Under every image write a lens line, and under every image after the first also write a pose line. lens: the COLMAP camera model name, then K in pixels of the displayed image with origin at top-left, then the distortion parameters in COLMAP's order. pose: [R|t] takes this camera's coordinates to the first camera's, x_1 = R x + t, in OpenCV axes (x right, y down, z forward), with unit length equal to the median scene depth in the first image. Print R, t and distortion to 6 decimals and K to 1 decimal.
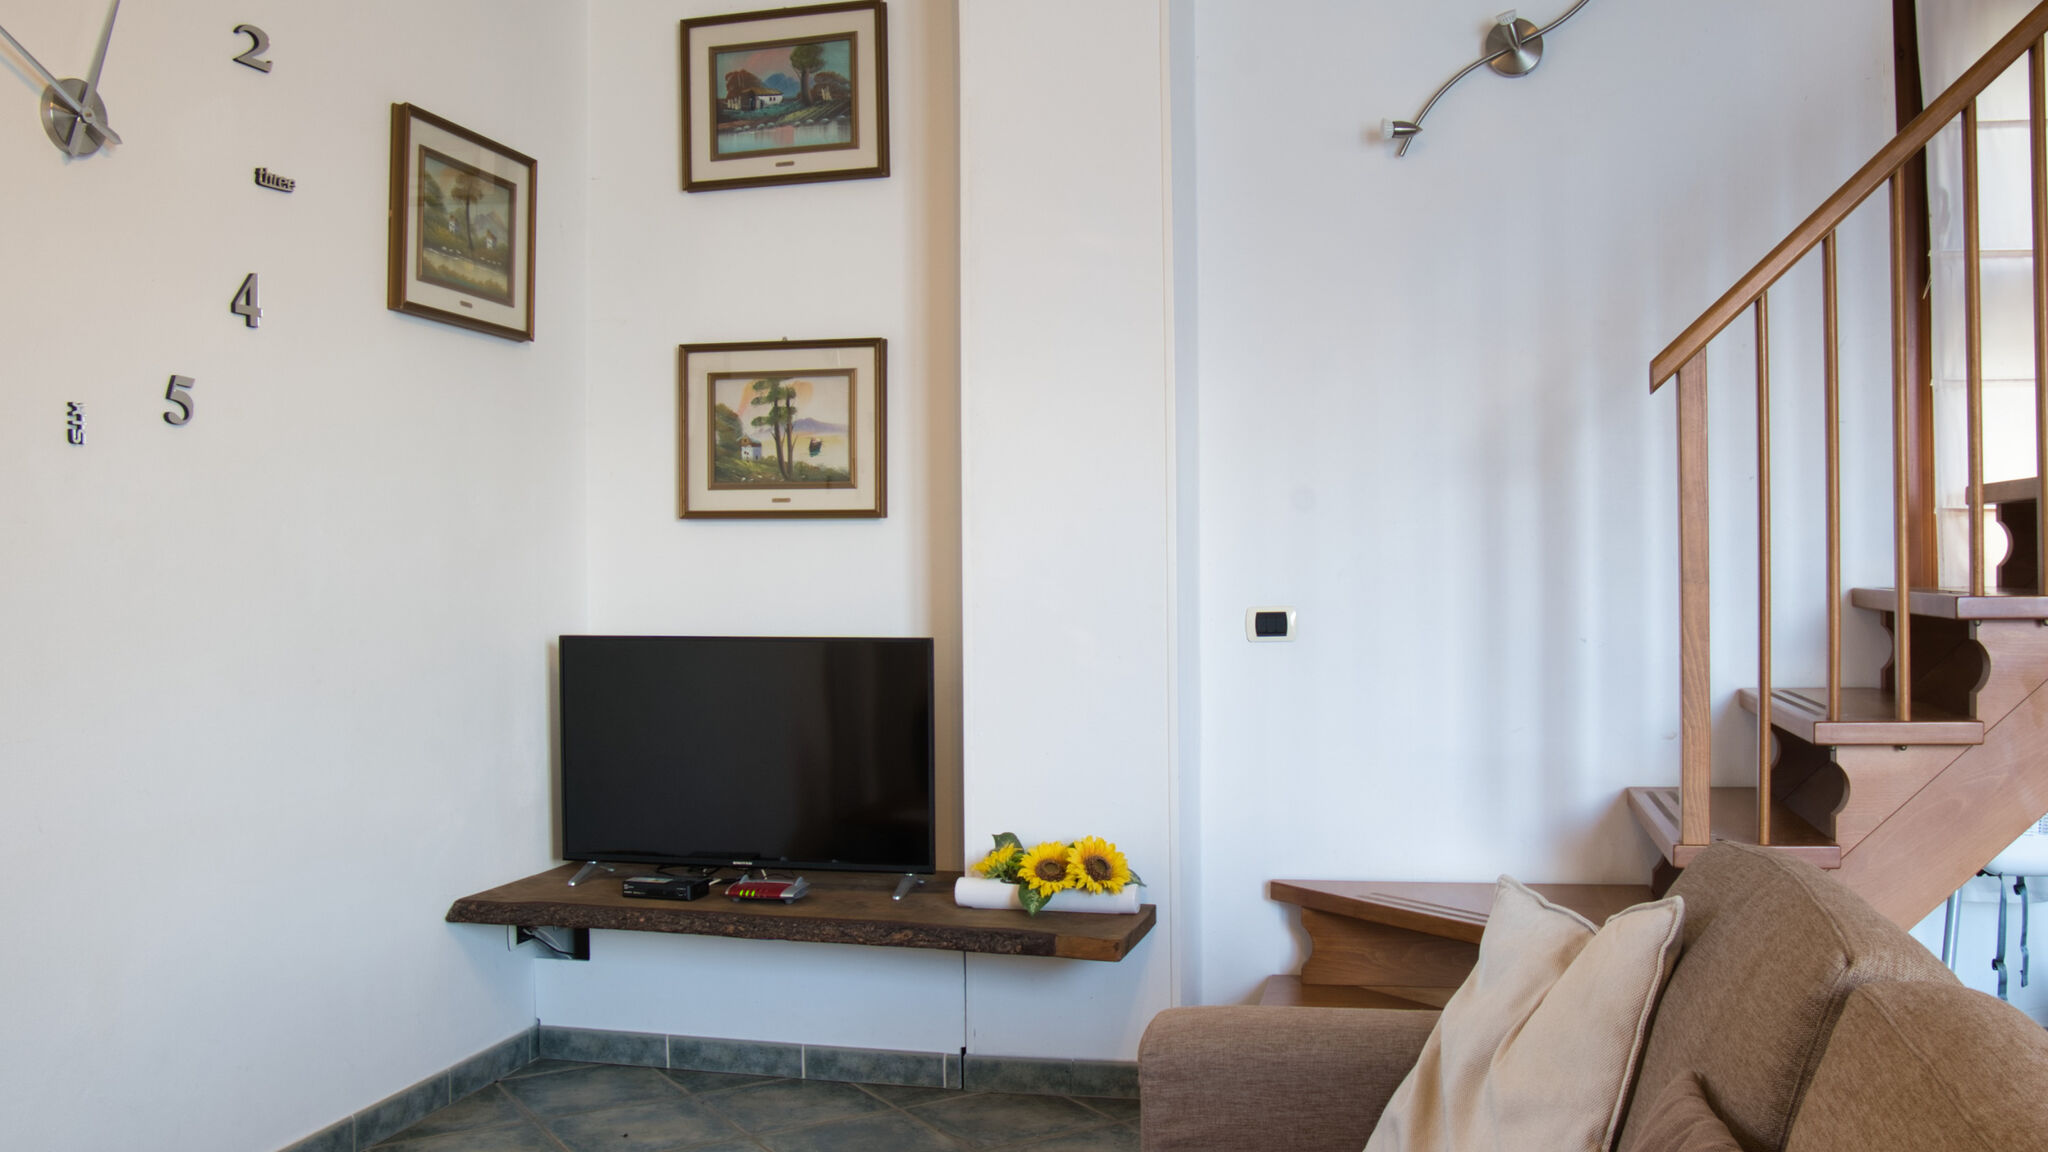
lens RADIAL K [[1753.3, 0, 1142.9], [0, 1753.3, 579.2], [0, 0, 1]] dist [-0.145904, 0.120485]
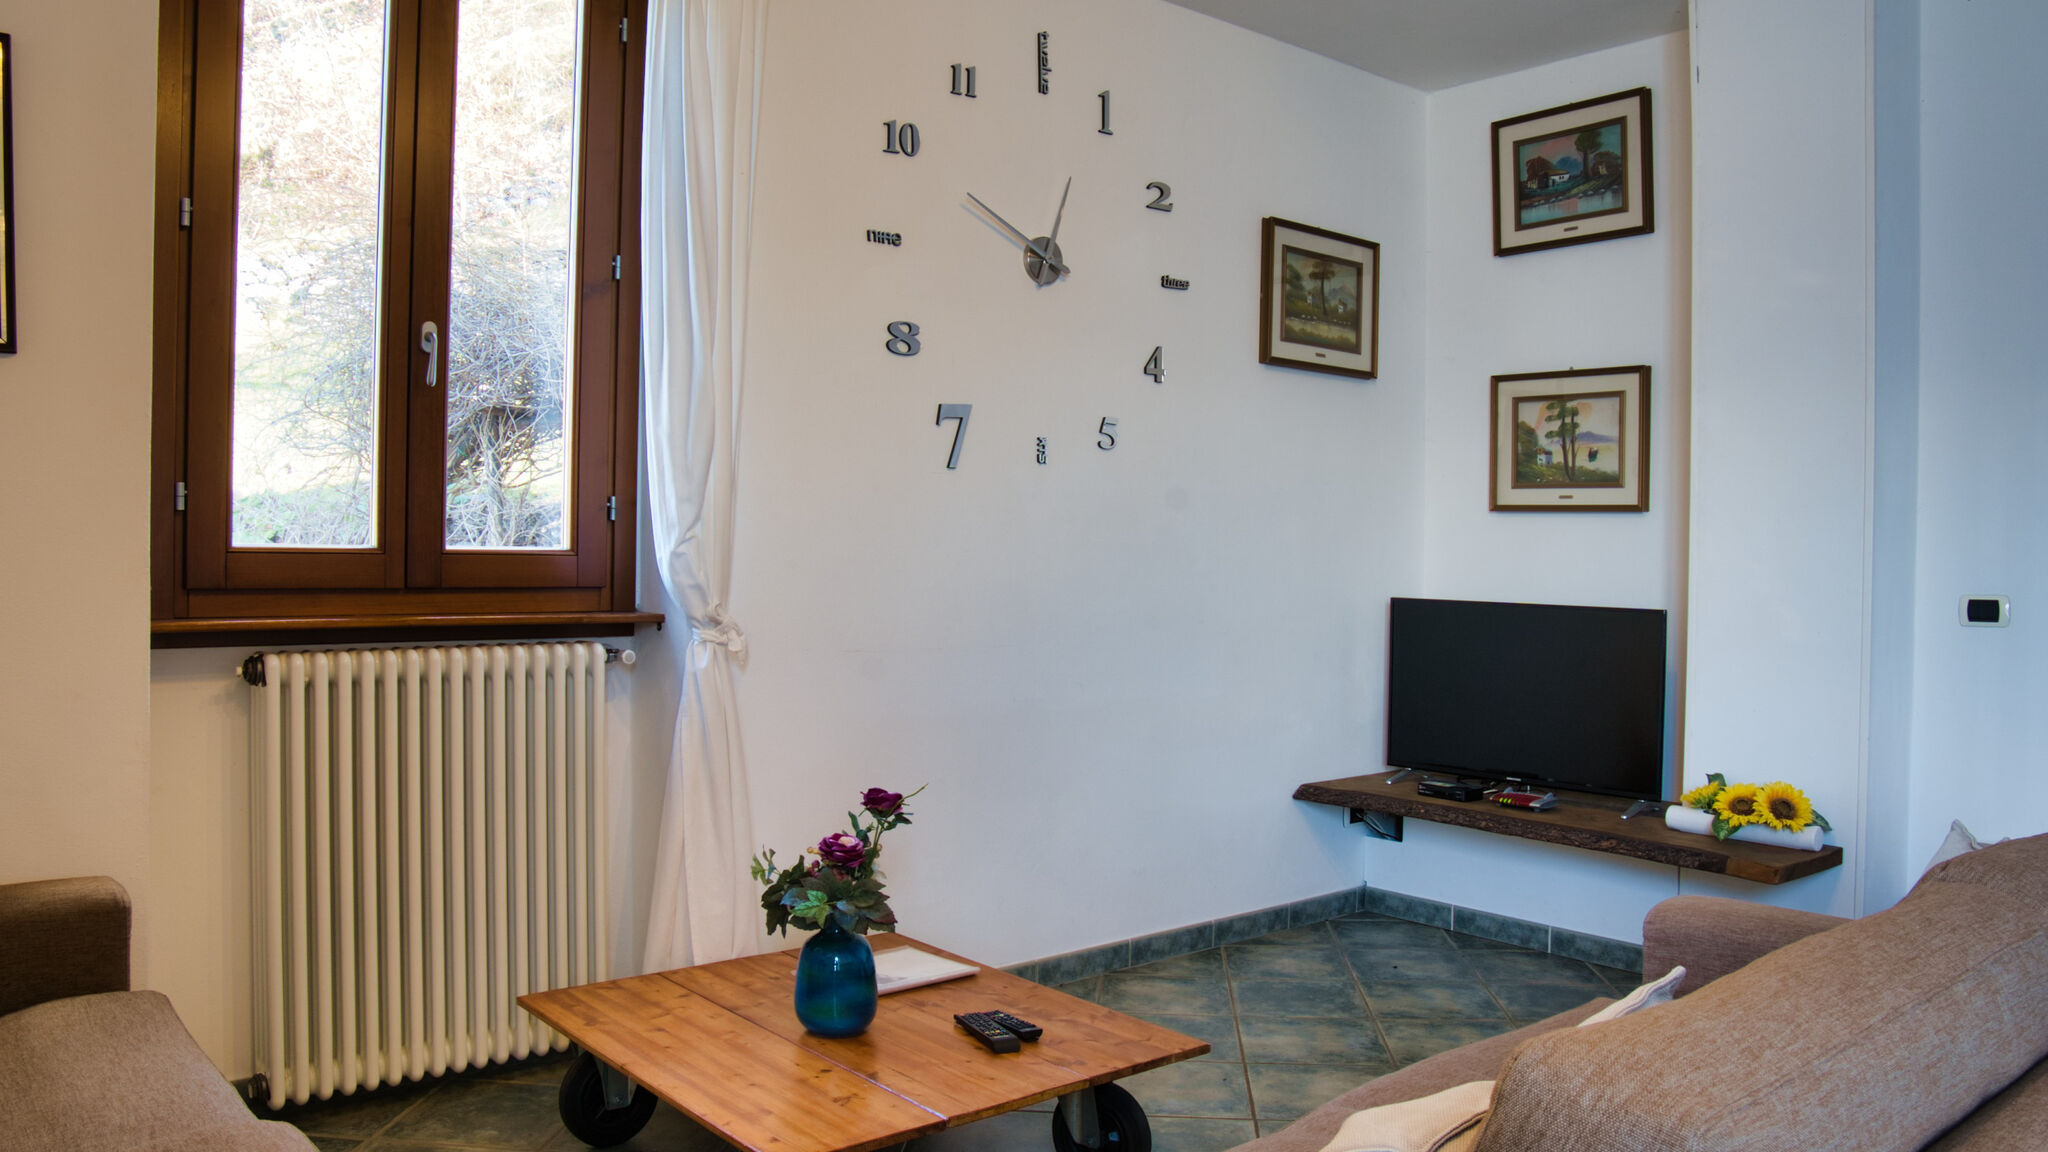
lens RADIAL K [[1541.5, 0, 1030.7], [0, 1541.5, 572.0], [0, 0, 1]] dist [-0.145905, 0.127071]
pose [[0.779499, 0.028244, -0.625766, 0.192489], [-0.022772, 0.999600, 0.016750, -0.000783], [0.625989, 0.001194, 0.779831, -0.104746]]
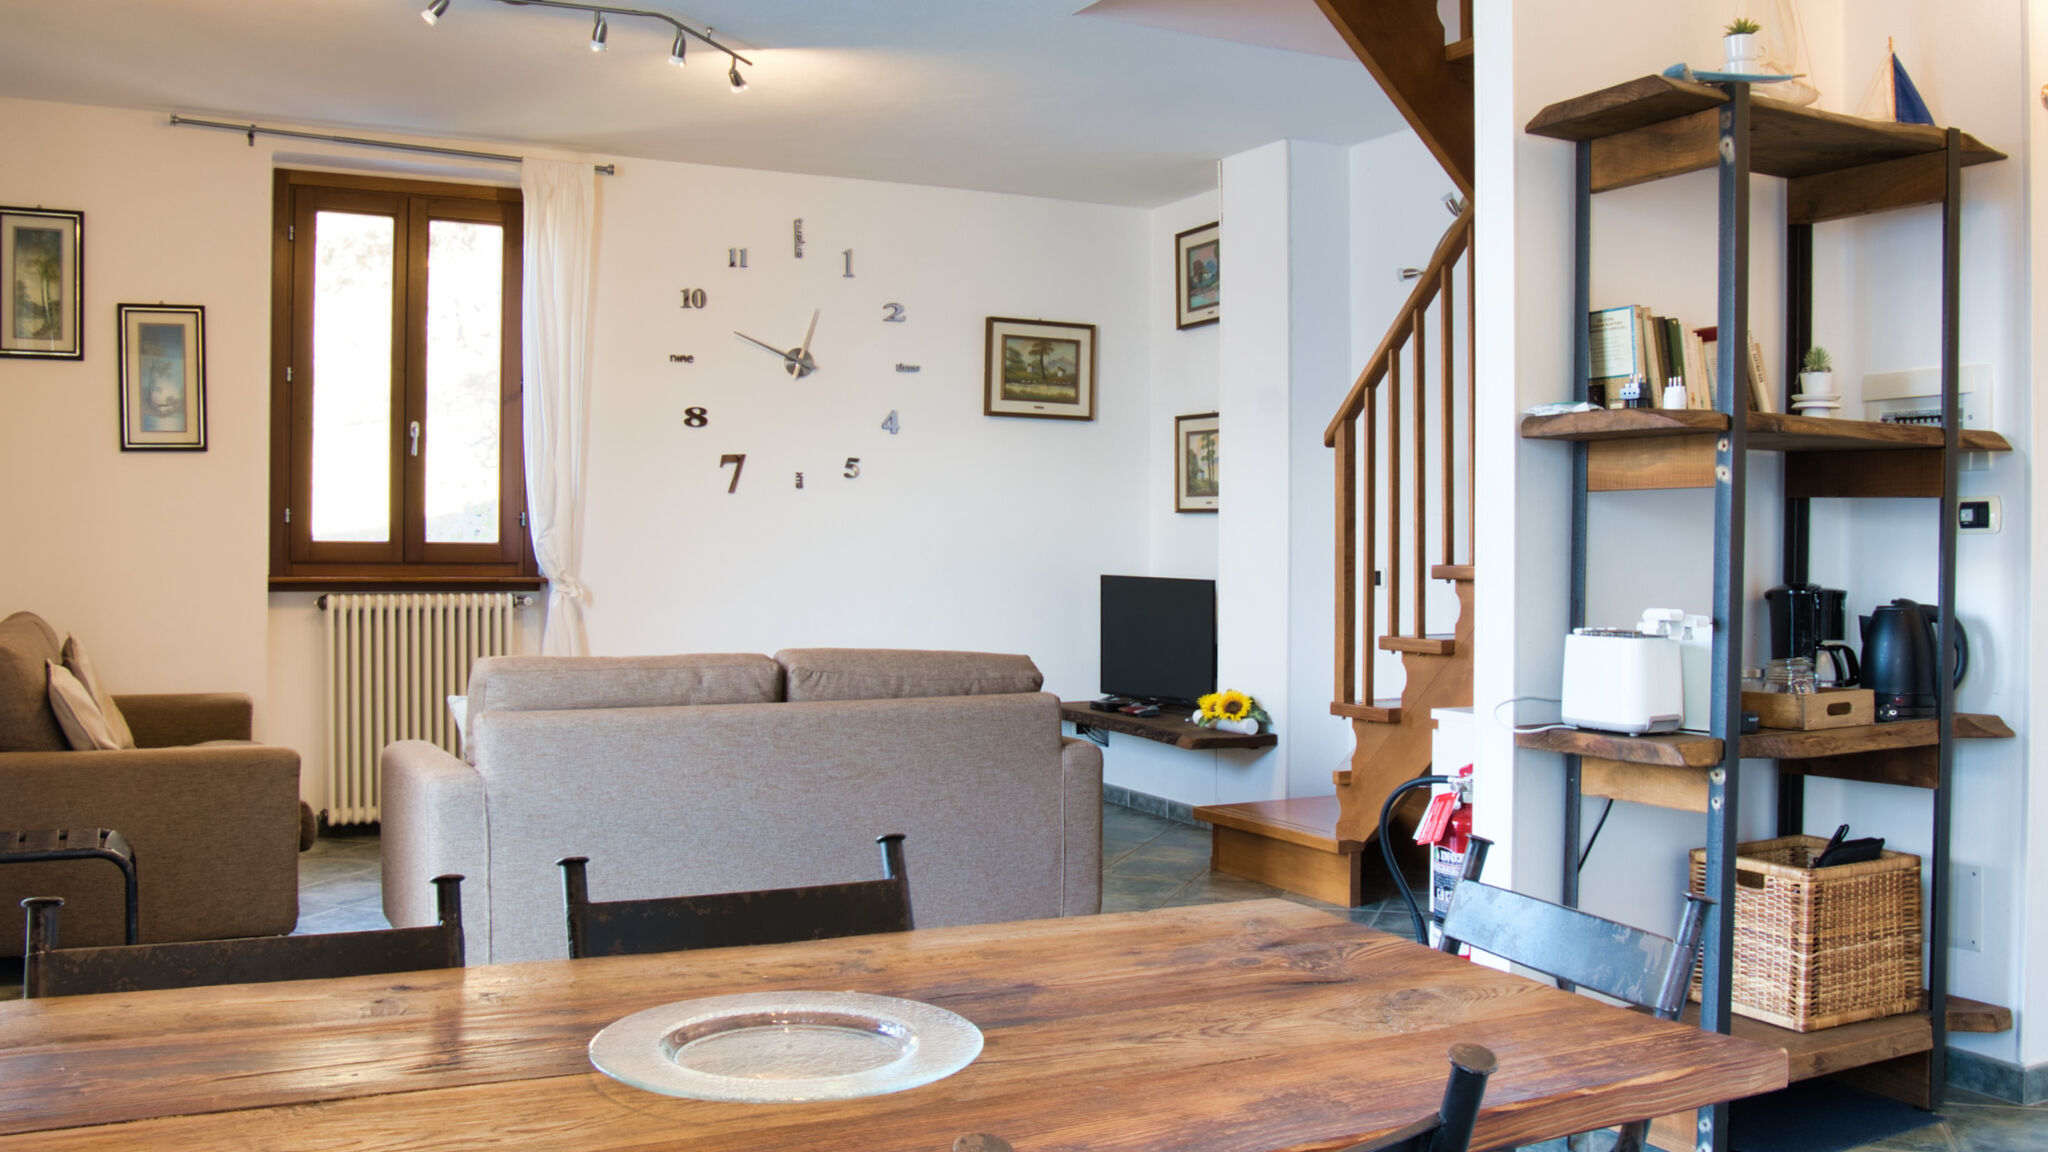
lens RADIAL K [[1827.9, 0, 1096.9], [0, 1827.9, 564.4], [0, 0, 1]] dist [-0.140462, 0.122047]
pose [[0.636122, 0.021575, -0.771286, 1.251524], [-0.017835, 0.999753, 0.013256, -0.005532], [0.771382, 0.005324, 0.636350, -0.295689]]
